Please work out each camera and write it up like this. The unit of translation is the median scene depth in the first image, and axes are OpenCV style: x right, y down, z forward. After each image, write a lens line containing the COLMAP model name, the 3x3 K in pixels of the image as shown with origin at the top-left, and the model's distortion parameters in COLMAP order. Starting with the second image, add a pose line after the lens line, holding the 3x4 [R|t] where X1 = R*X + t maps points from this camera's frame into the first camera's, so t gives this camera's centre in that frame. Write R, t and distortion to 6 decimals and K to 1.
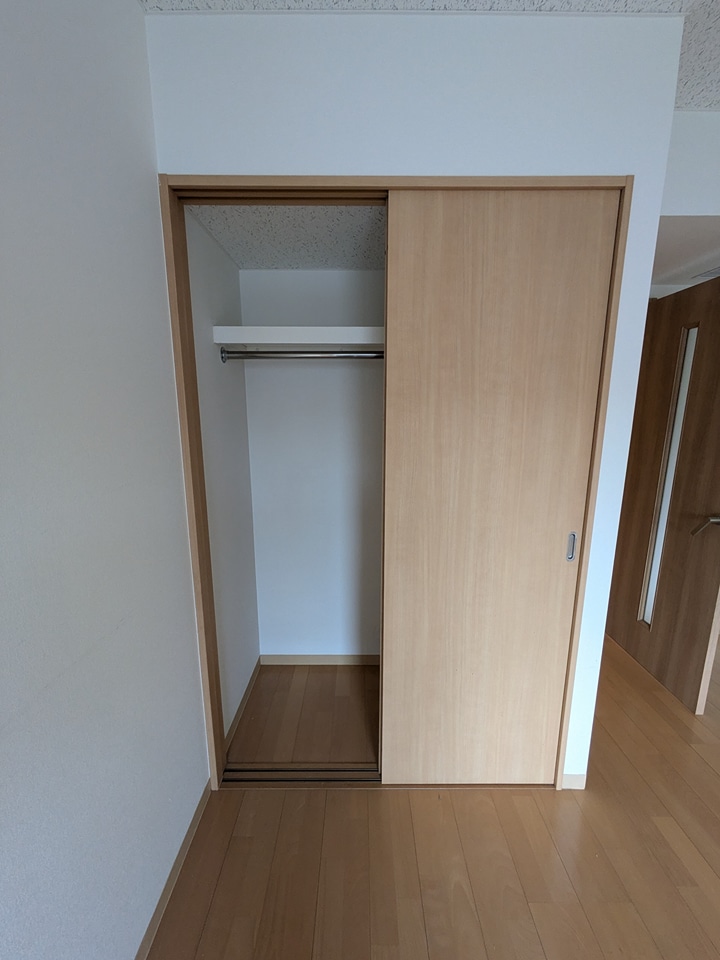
lens RADIAL K [[375.0, 0, 359.2], [0, 375.0, 480.1], [0, 0, 1]] dist [-0.000713, 0.000599]
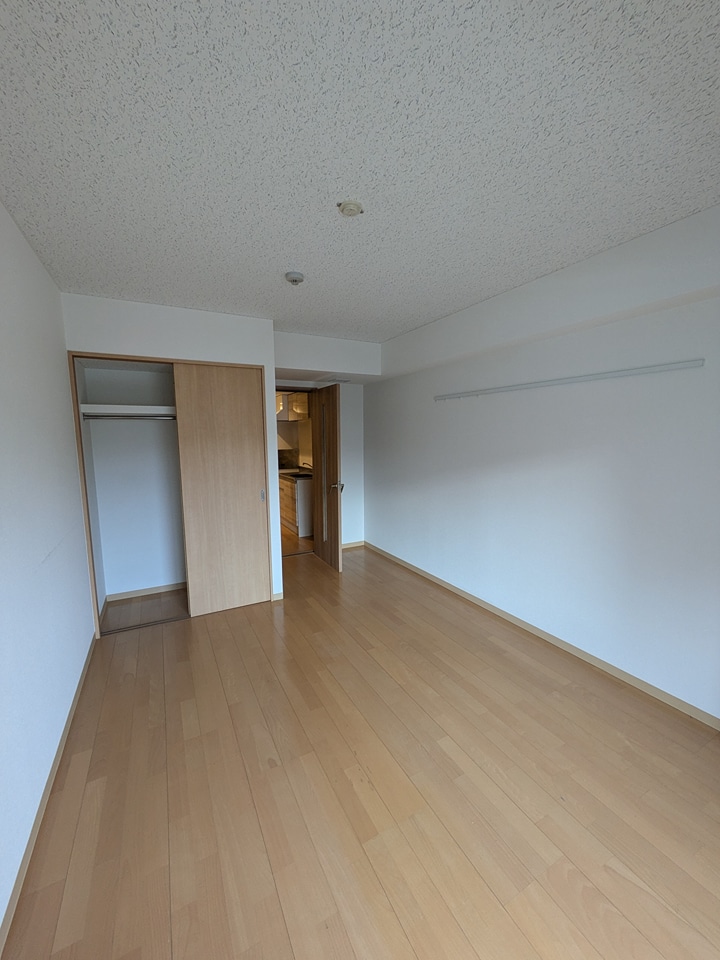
lens RADIAL K [[375.0, 0, 359.9], [0, 375.0, 487.0], [0, 0, 1]] dist [-0.000713, 0.000599]
pose [[0.878160, -0.070433, 0.473153, -0.056026], [0.094988, 0.995080, -0.028168, 0.225431], [-0.468841, 0.069679, 0.880530, -1.418056]]
